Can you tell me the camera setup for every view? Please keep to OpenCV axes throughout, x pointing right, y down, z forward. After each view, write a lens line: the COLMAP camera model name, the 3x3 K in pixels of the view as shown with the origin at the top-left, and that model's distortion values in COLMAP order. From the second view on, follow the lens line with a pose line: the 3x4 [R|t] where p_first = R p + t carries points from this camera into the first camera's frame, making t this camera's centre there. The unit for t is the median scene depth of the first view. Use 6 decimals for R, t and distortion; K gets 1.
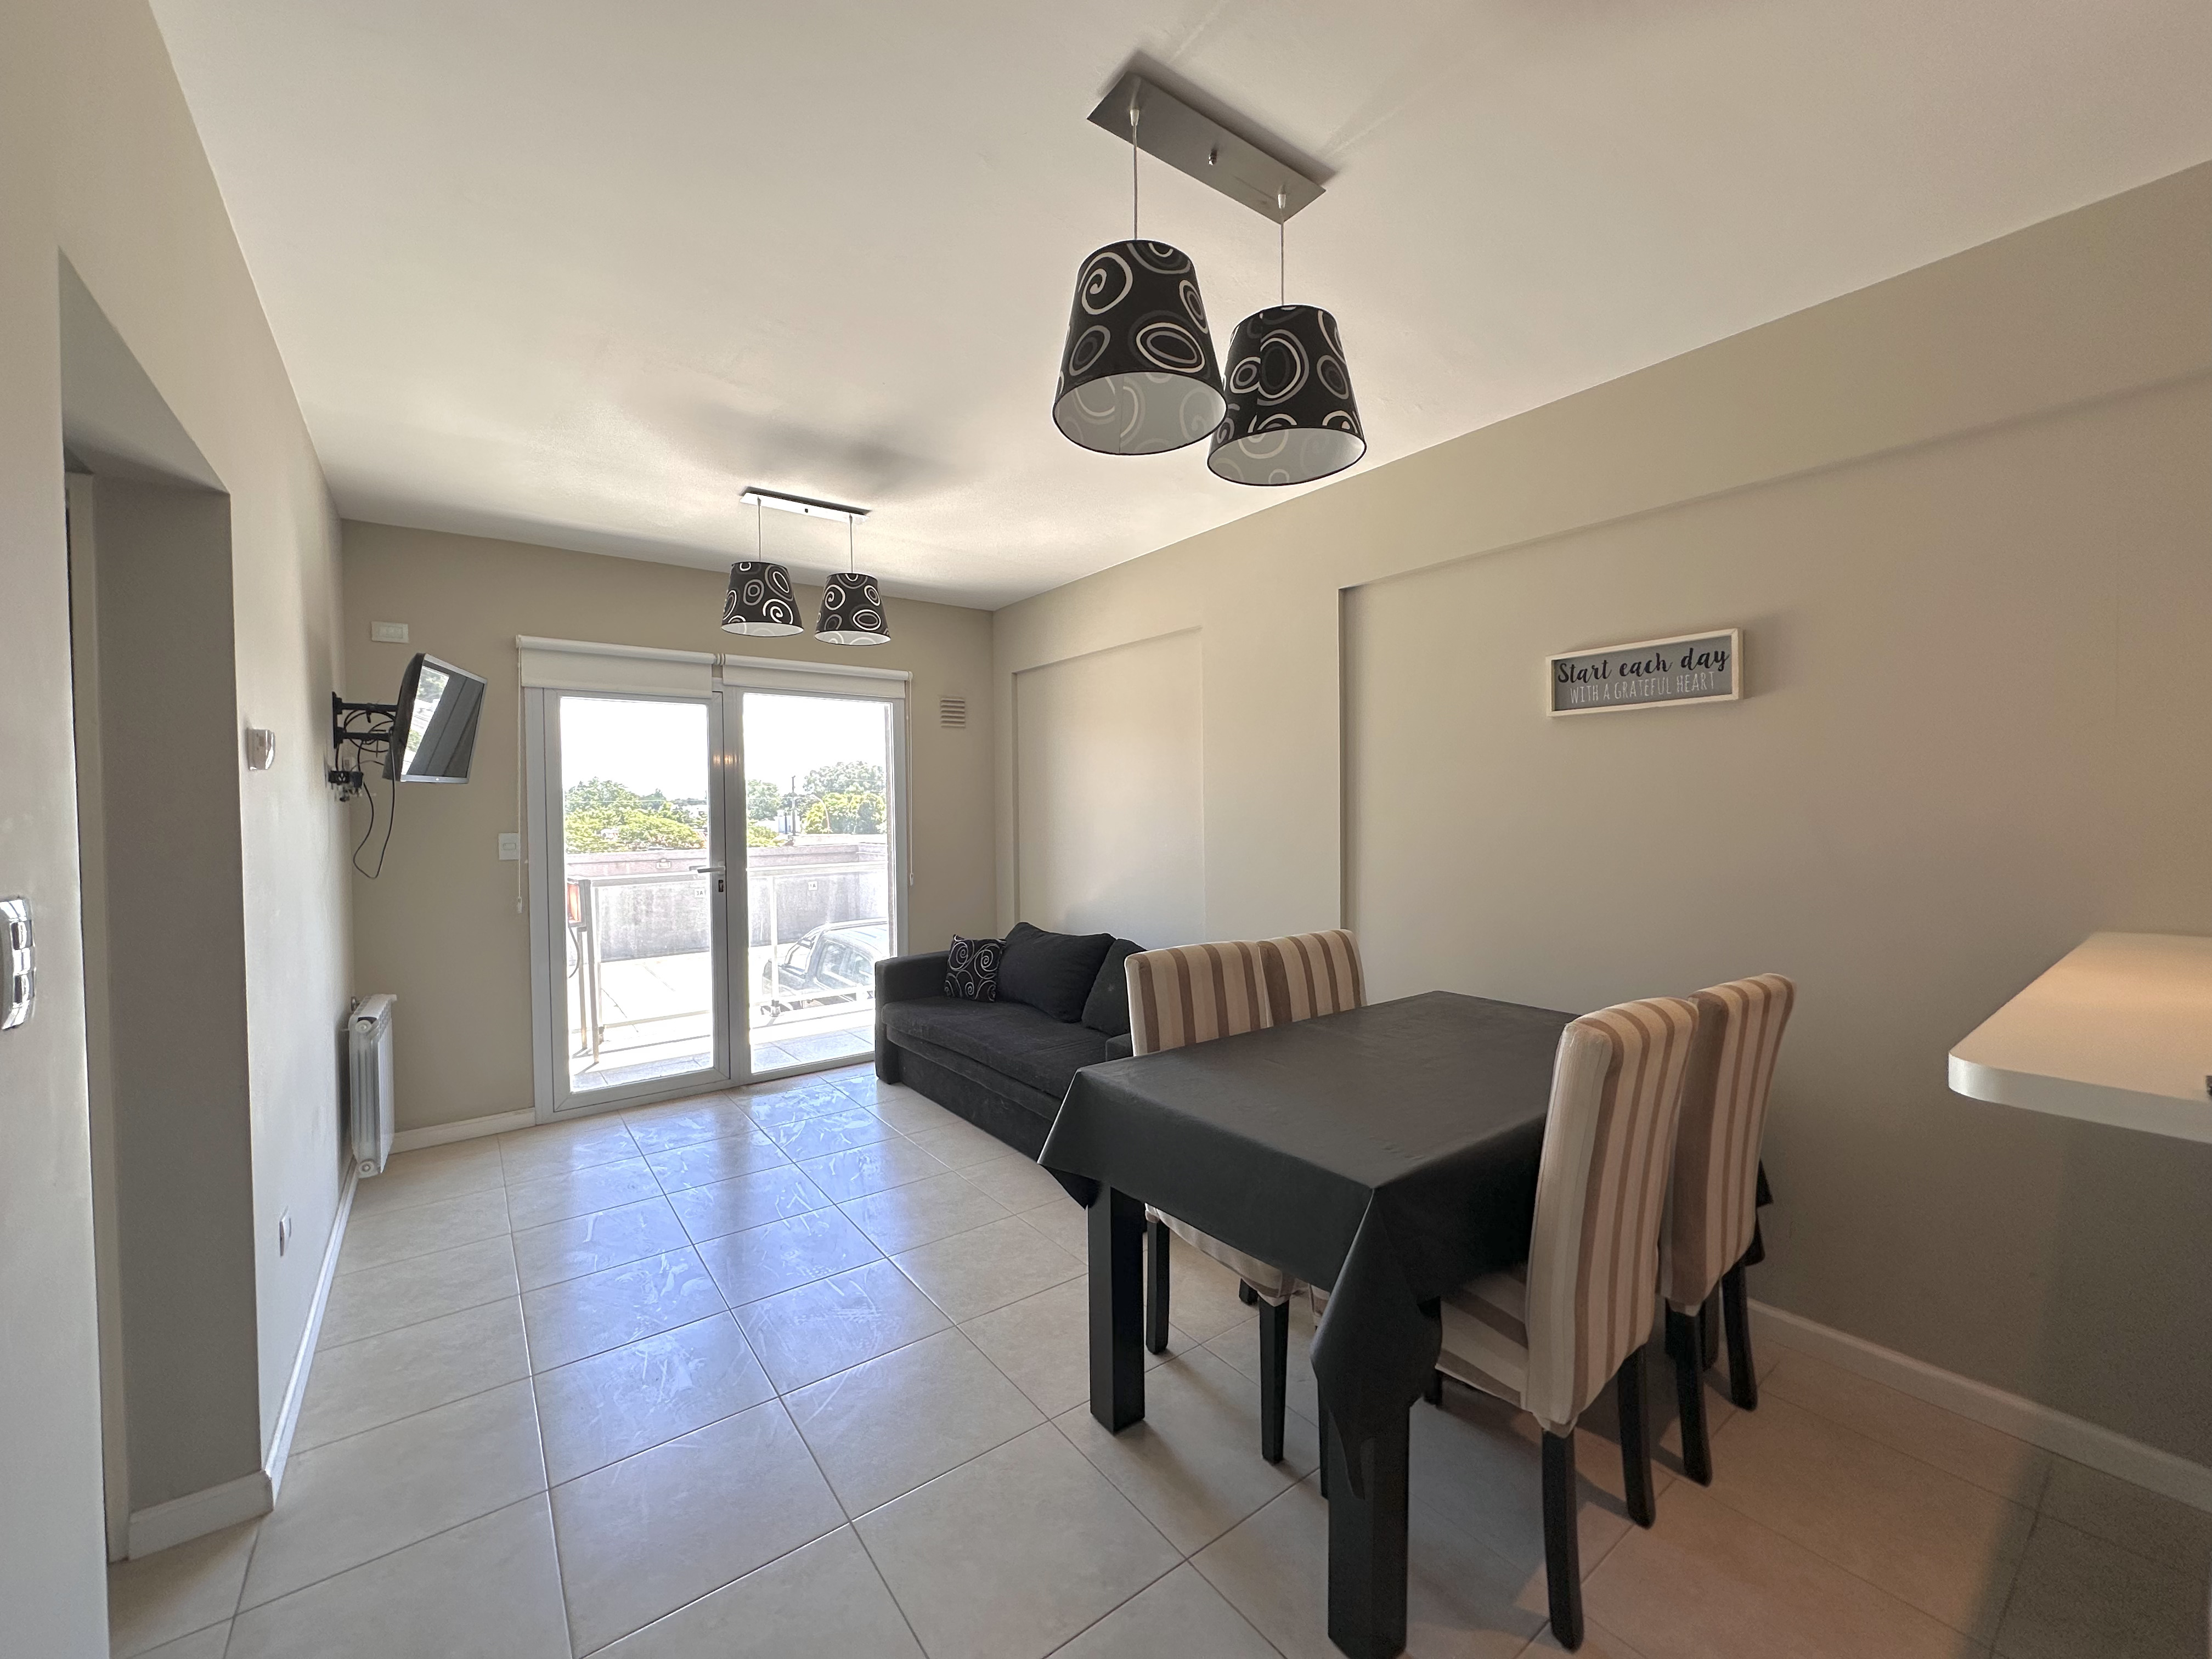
lens RADIAL K [[872.8, 0, 1110.7], [0, 872.8, 842.7], [0, 0, 1]] dist [0.008986, 0.000386]
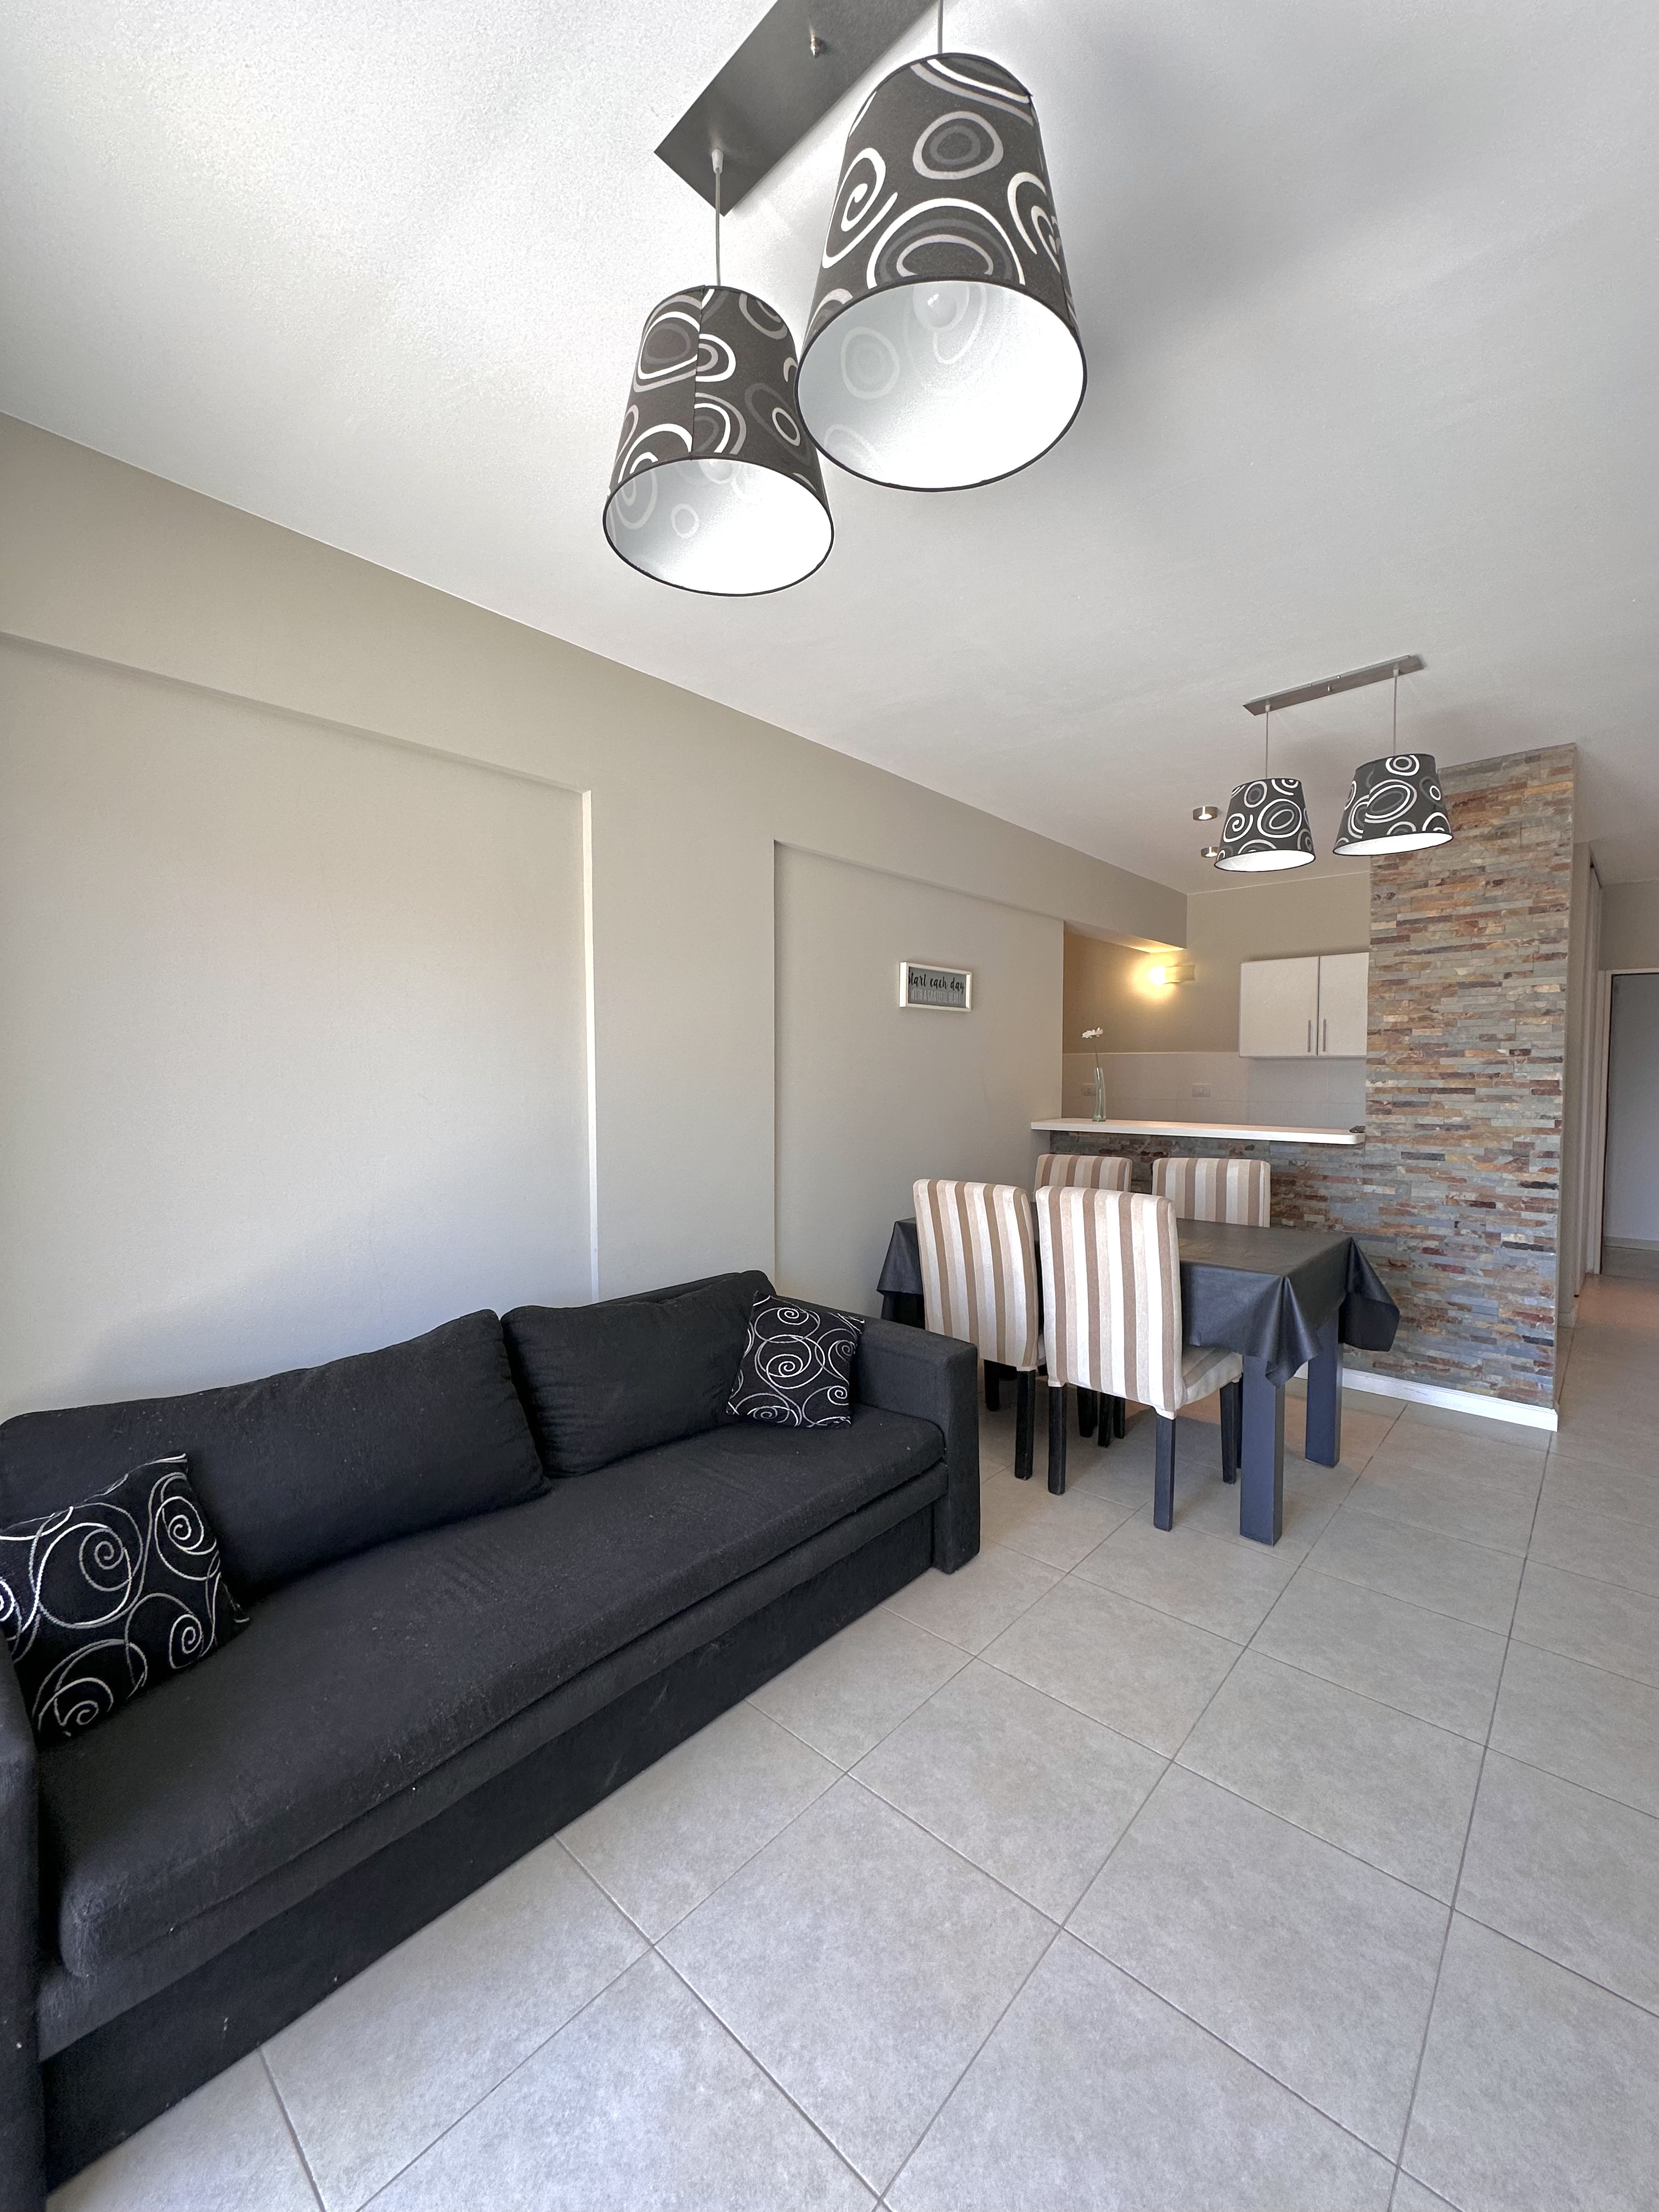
lens RADIAL K [[872.8, 0, 834.5], [0, 872.8, 1098.5], [0, 0, 1]] dist [0.008986, 0.000386]
pose [[-0.194460, -0.025789, 0.980571, -0.895921], [0.030743, 0.999003, 0.032371, -0.046807], [-0.980429, 0.036440, -0.193473, 1.462573]]
